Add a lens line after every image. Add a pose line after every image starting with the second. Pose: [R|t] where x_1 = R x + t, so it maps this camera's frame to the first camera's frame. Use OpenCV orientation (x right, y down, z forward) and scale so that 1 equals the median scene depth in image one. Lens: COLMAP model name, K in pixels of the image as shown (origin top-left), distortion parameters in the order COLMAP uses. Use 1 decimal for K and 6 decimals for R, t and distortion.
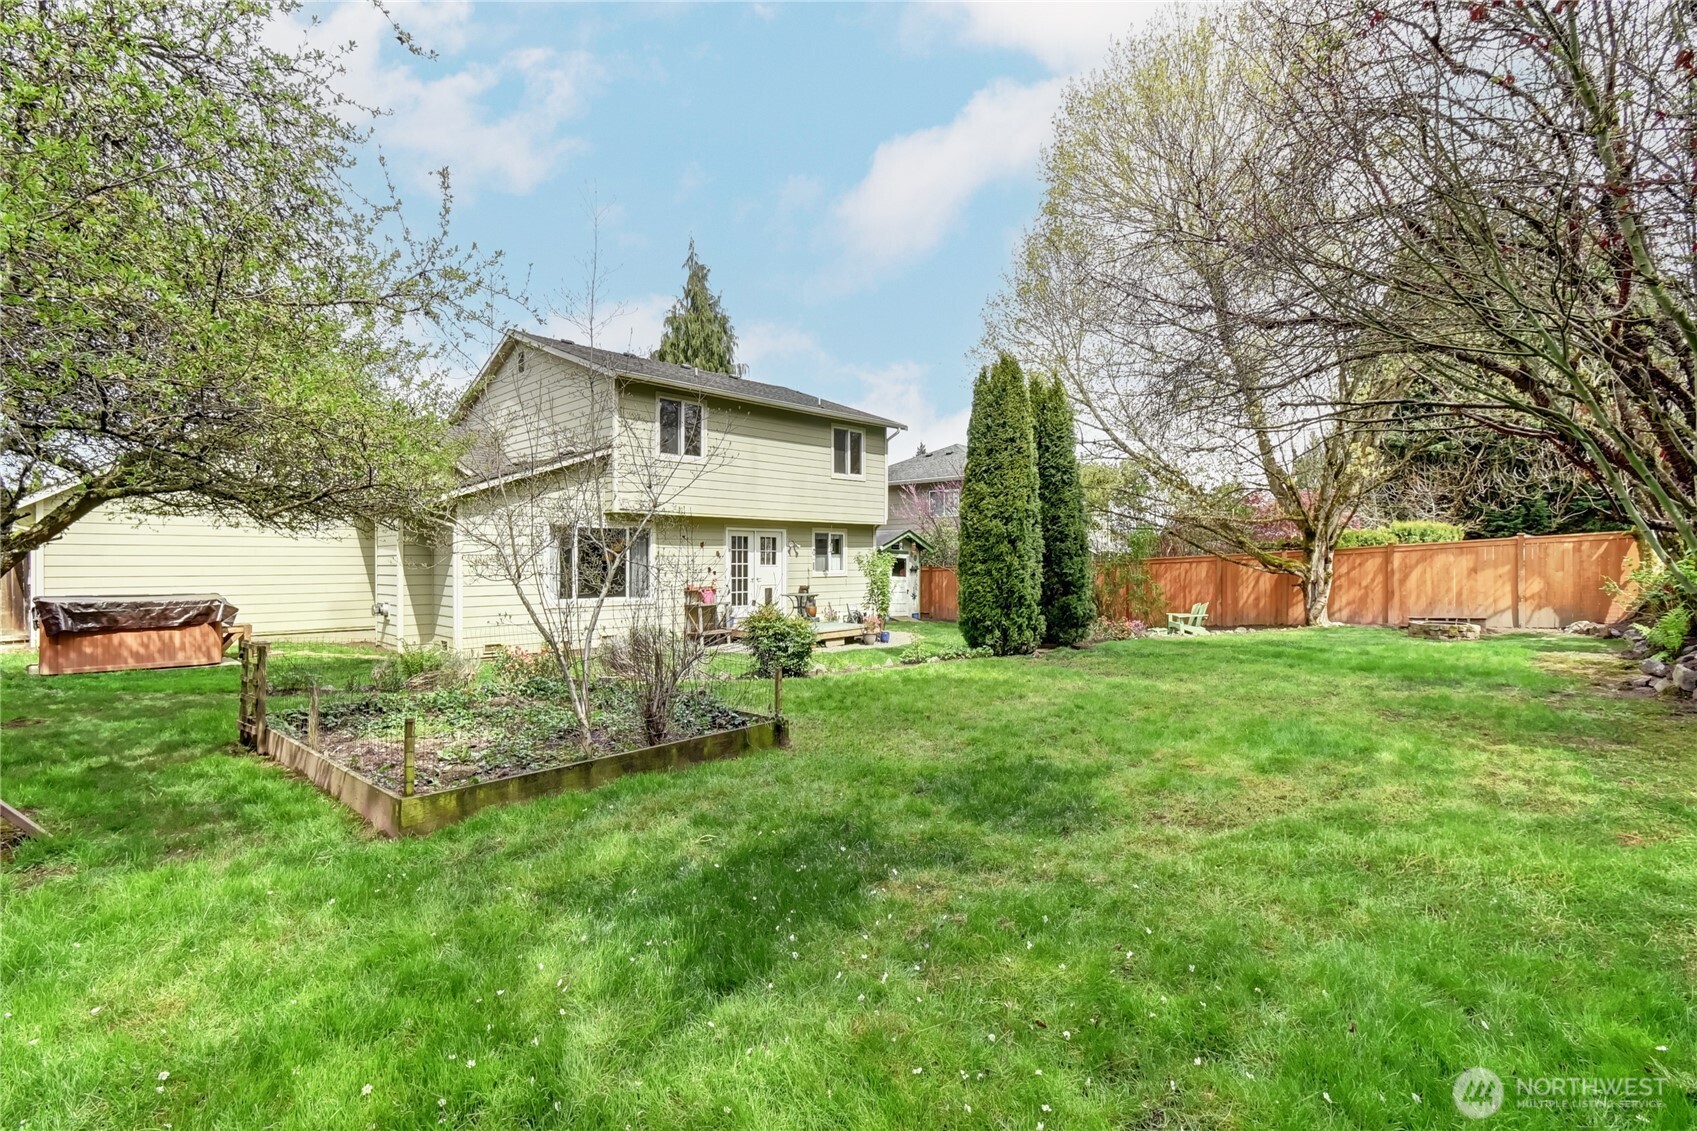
lens RADIAL K [[766.3, 0, 848.7], [0, 766.3, 566.6], [0, 0, 1]] dist [0.000362, 0.000247]
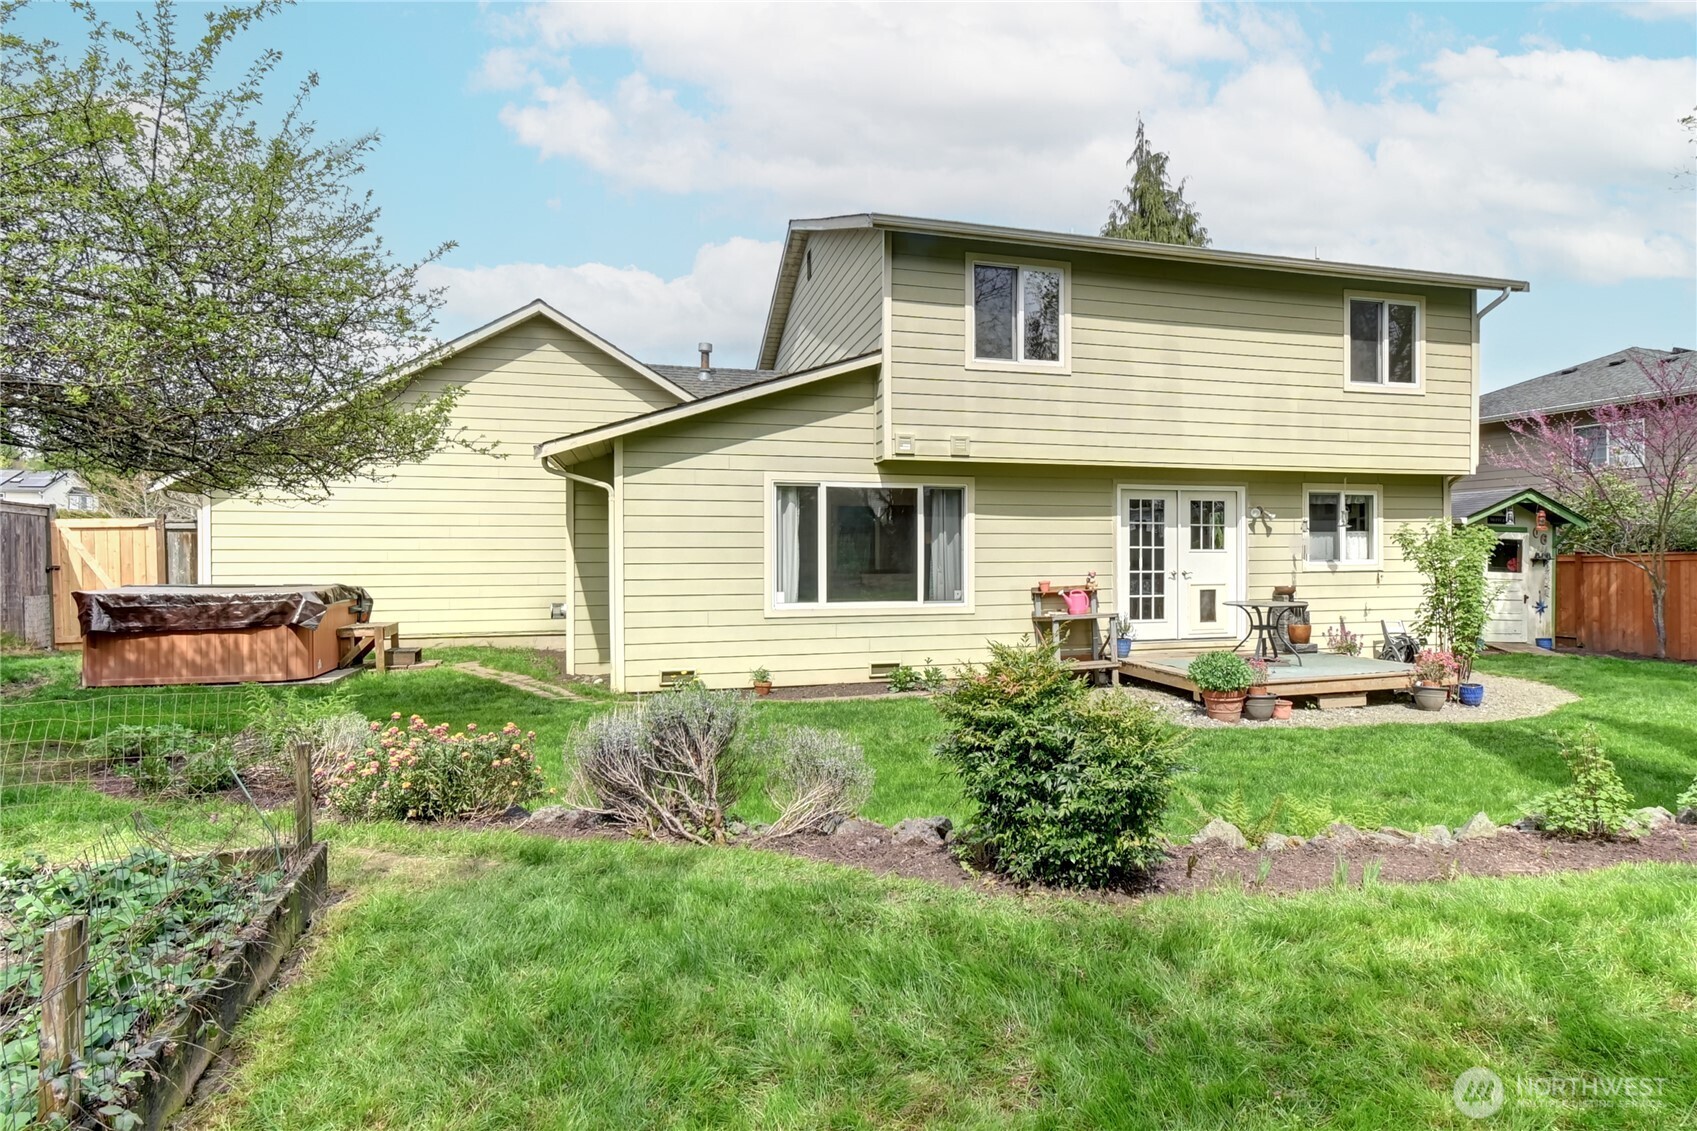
lens RADIAL K [[766.3, 0, 841.6], [0, 766.3, 559.0], [0, 0, 1]] dist [0.000362, 0.000247]
pose [[0.800071, -0.000493, -0.599905, 0.020109], [-0.000030, 1.000000, -0.000861, 0.005357], [0.599905, 0.000707, 0.800071, 0.382542]]
